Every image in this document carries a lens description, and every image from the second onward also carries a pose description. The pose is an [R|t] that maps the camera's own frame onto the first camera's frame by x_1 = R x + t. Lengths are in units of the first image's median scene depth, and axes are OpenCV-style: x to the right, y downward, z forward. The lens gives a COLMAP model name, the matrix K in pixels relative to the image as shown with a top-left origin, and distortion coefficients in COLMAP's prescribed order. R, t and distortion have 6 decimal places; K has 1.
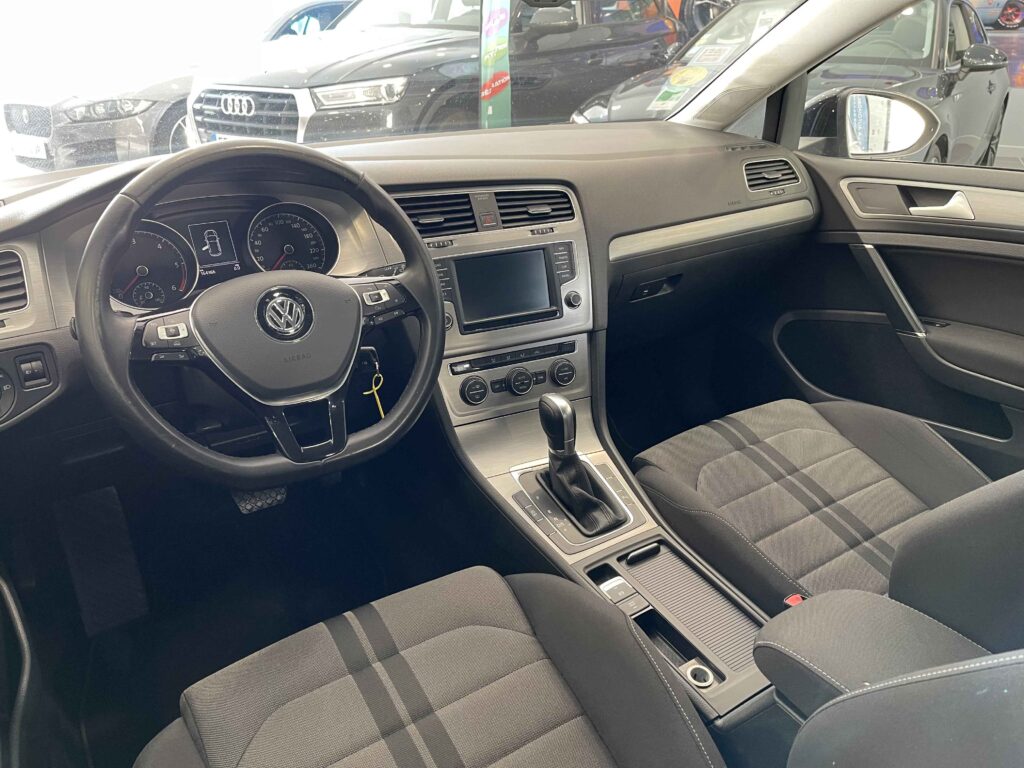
lens RADIAL K [[796.6, 0, 512.0], [0, 796.6, 384.0], [0, 0, 1]] dist [0.088199, -0.111029]
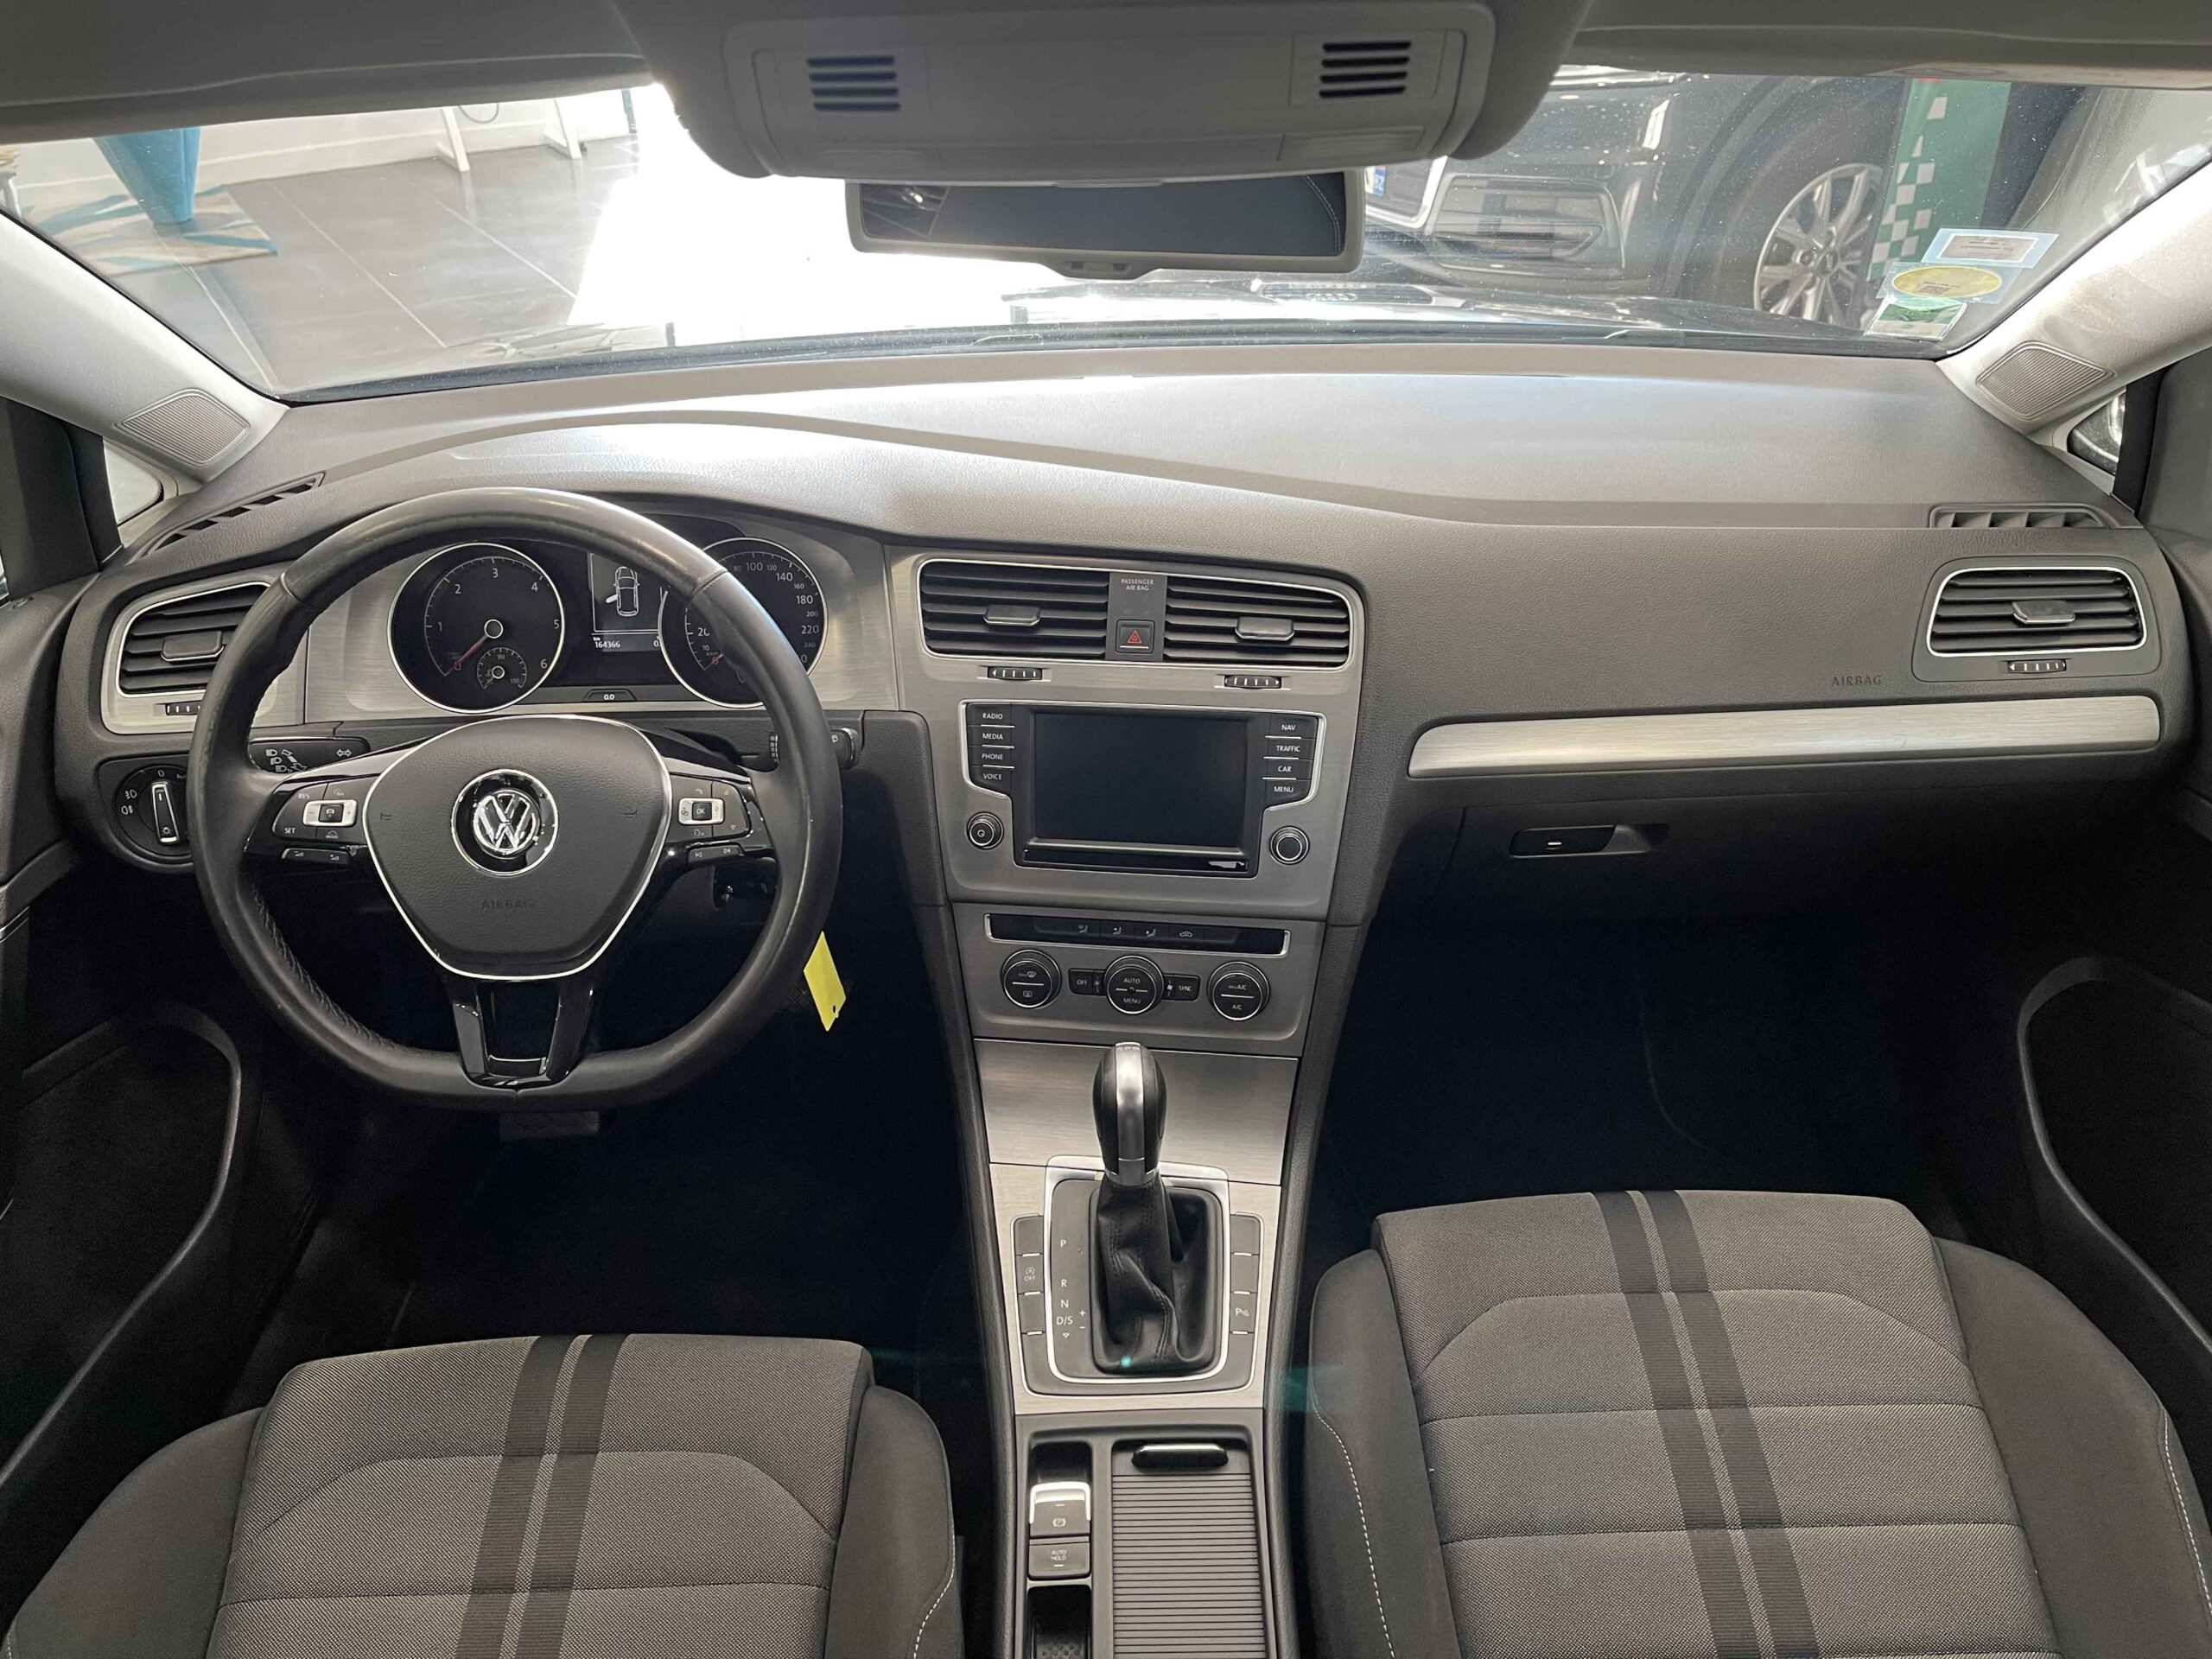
lens RADIAL K [[1720.8, 0, 1106.0], [0, 1720.8, 829.5], [0, 0, 1]] dist [0.088199, -0.111029]
pose [[0.839245, 0.274619, -0.469311, 0.440383], [-0.204775, 0.959173, 0.195074, -0.281552], [0.503722, -0.067612, 0.861216, 0.129067]]
